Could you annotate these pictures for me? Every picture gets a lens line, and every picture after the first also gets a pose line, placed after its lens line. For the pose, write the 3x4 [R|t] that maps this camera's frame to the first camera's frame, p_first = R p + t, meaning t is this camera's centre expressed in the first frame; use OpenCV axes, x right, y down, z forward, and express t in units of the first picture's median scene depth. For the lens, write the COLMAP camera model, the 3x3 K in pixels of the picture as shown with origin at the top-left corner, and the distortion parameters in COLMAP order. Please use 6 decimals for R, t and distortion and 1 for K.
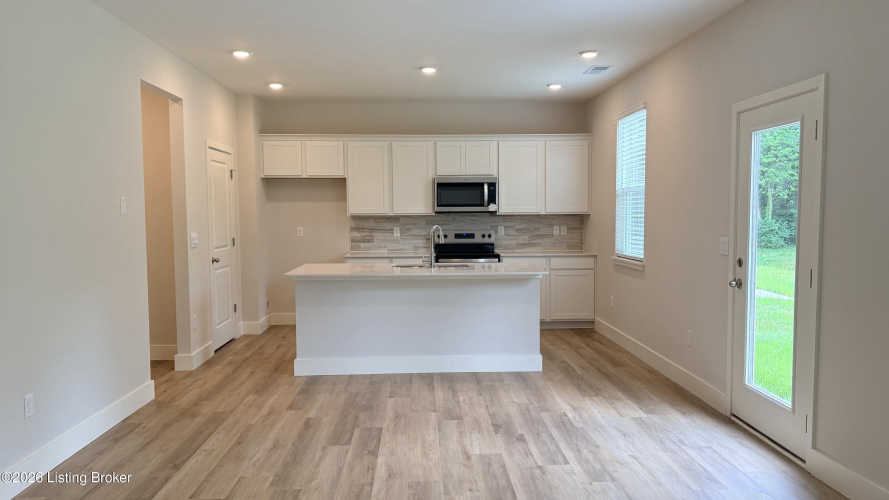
lens RADIAL K [[689.2, 0, 444.5], [0, 689.2, 250.0], [0, 0, 1]] dist [0.006875, 0.000673]
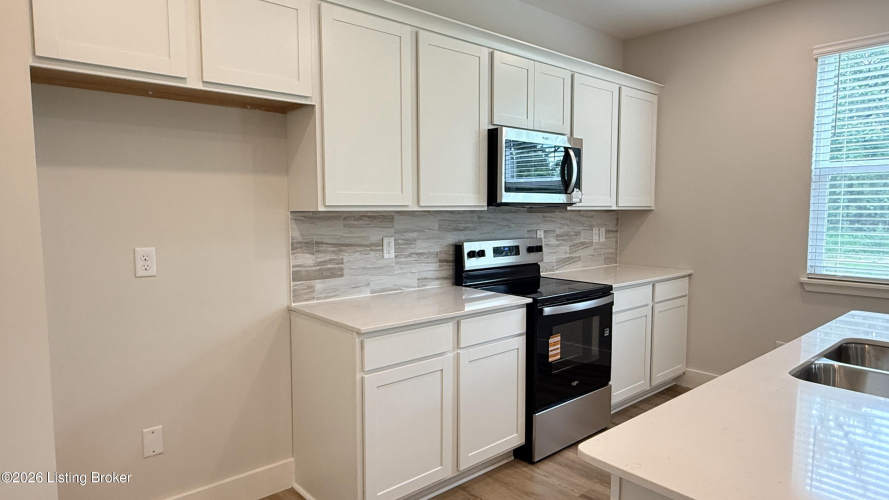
lens RADIAL K [[536.9, 0, 444.5], [0, 536.9, 250.0], [0, 0, 1]] dist [0.000314, 0.000244]
pose [[0.781431, -0.043654, 0.622463, -0.255310], [0.033478, 0.999046, 0.028036, -0.033798], [-0.623094, -0.001069, 0.782147, 0.710485]]
